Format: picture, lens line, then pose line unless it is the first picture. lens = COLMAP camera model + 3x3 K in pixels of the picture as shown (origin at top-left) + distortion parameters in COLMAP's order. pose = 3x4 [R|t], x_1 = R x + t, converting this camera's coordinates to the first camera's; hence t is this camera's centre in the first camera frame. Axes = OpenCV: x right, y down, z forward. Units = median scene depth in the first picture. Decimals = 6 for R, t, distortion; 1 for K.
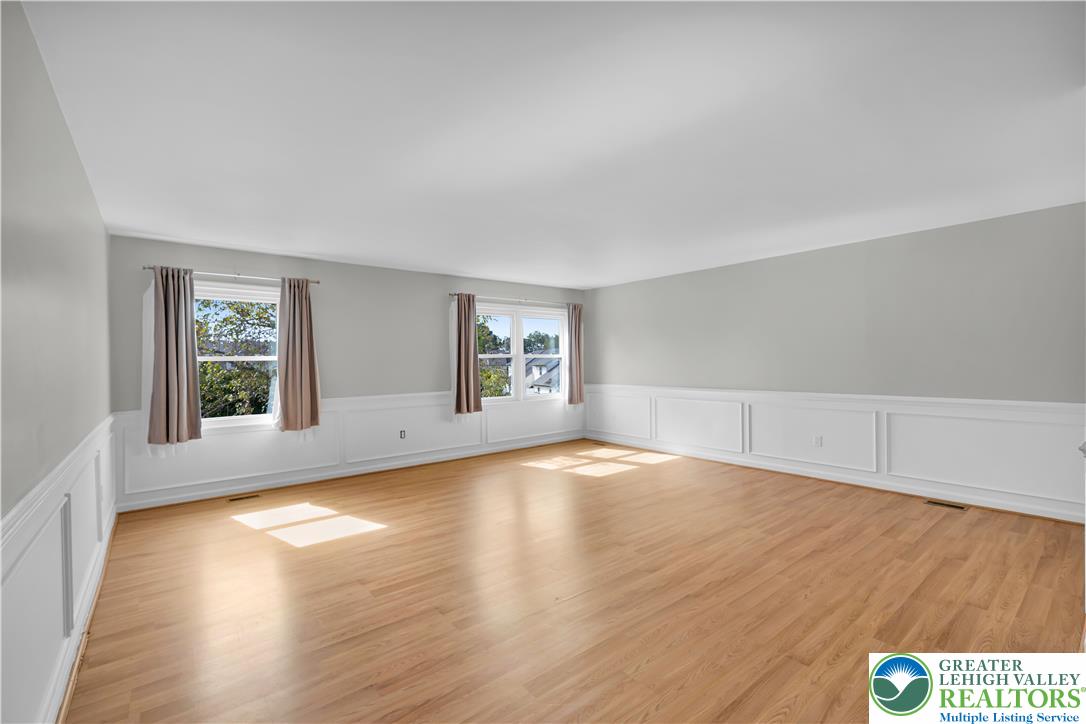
lens RADIAL K [[474.2, 0, 547.0], [0, 474.2, 363.8], [0, 0, 1]] dist [0.003999, 0.000032]
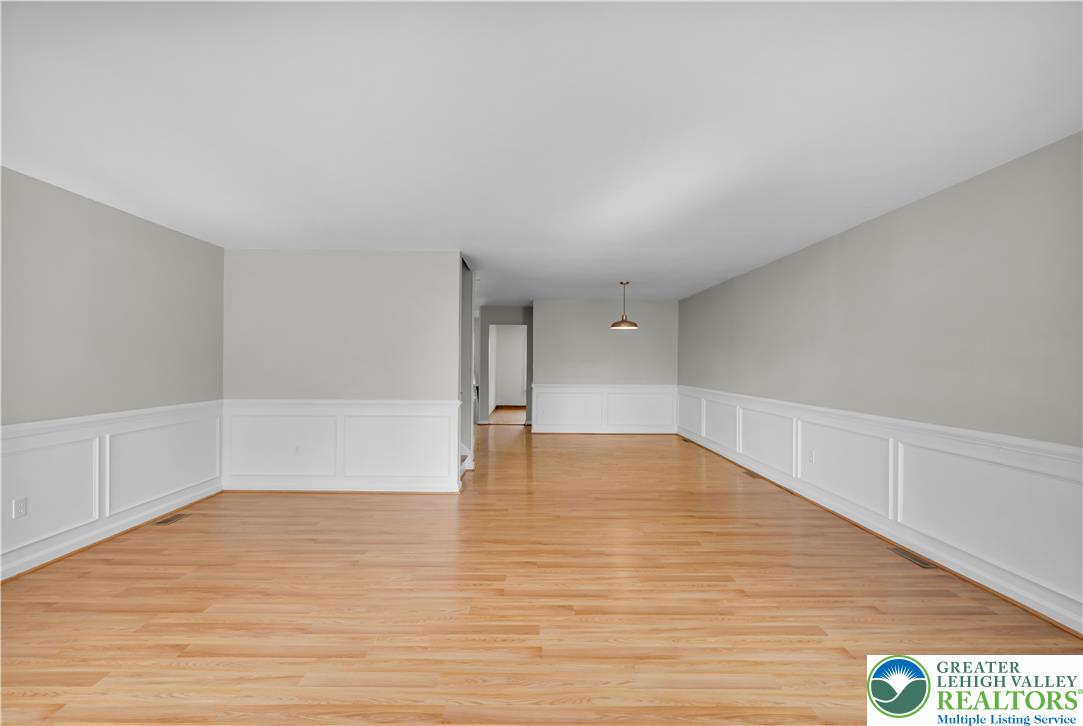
lens RADIAL K [[472.9, 0, 538.3], [0, 472.9, 364.7], [0, 0, 1]] dist [0.003999, 0.000032]
pose [[-0.771549, 0.008331, 0.636115, -0.415640], [0.005446, 0.999964, -0.006491, -0.000156], [-0.636146, -0.001544, -0.771567, 1.599546]]
